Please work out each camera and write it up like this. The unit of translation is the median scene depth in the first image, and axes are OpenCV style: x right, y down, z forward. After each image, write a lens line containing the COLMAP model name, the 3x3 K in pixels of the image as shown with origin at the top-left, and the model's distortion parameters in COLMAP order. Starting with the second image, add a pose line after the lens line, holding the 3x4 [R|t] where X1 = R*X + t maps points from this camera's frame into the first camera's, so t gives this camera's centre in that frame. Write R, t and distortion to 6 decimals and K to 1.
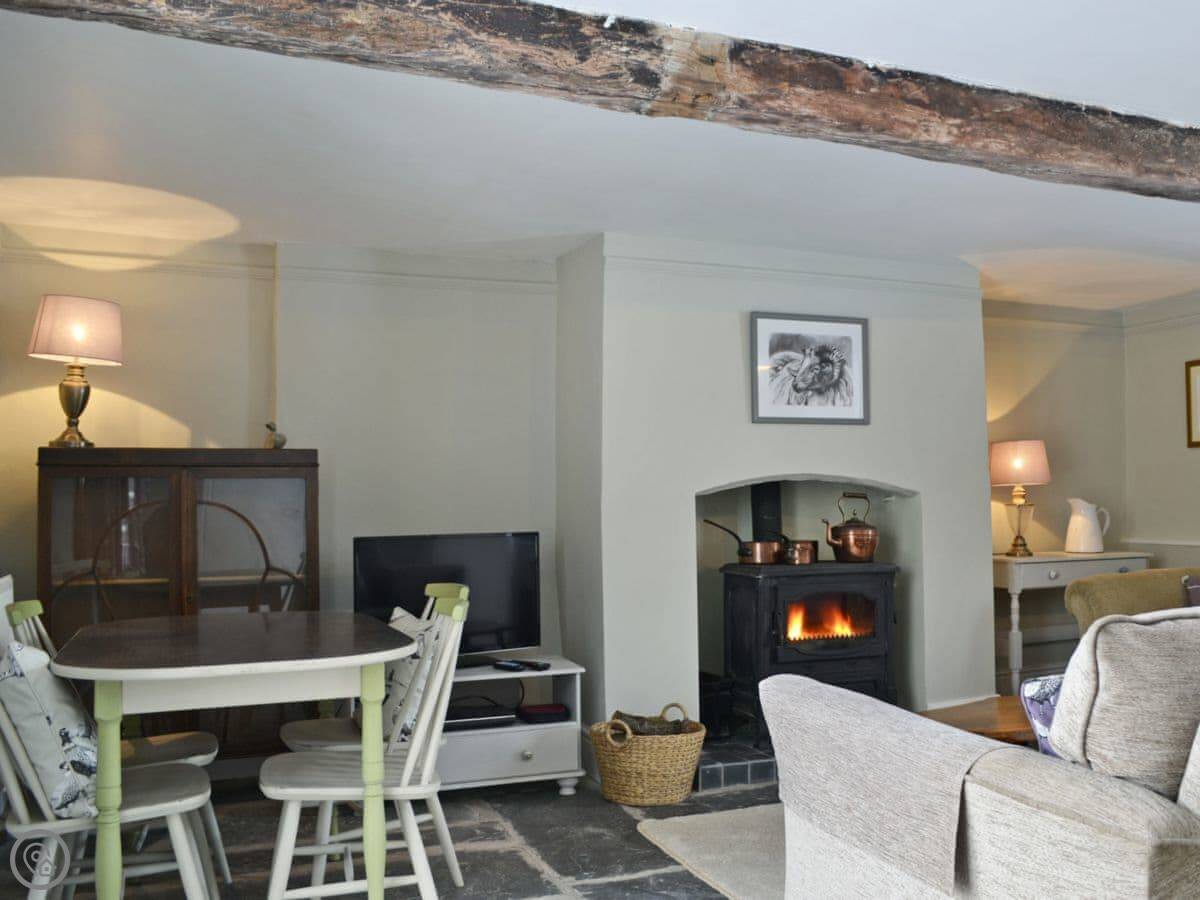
lens RADIAL K [[1141.4, 0, 707.0], [0, 1141.4, 451.5], [0, 0, 1]] dist [-0.073233, -0.002841]
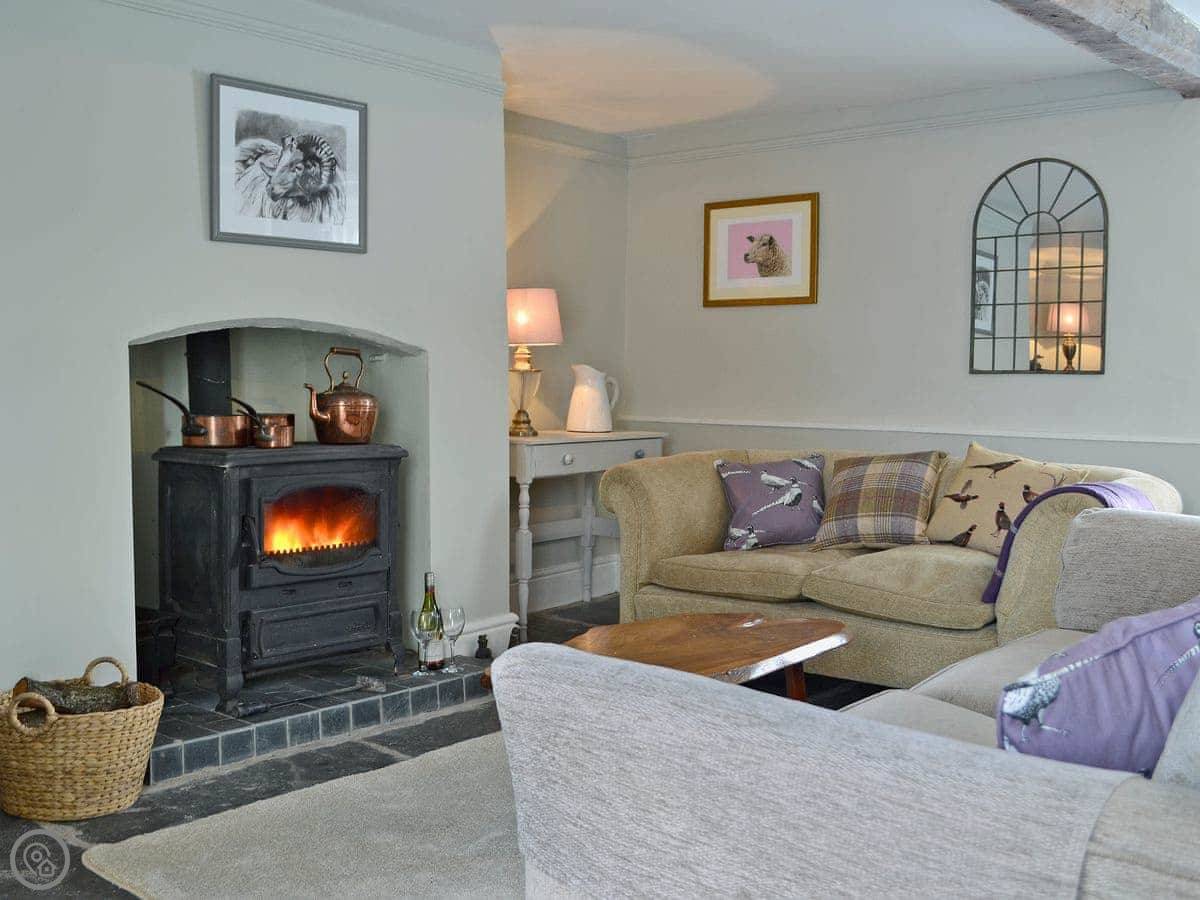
lens RADIAL K [[1299.5, 0, 553.1], [0, 1299.5, 453.5], [0, 0, 1]] dist [-0.063308, 0.001829]
pose [[0.913989, -0.007866, 0.405663, -0.084712], [-0.034348, 0.994723, 0.096676, 0.019458], [-0.404283, -0.102295, 0.908896, 0.202163]]
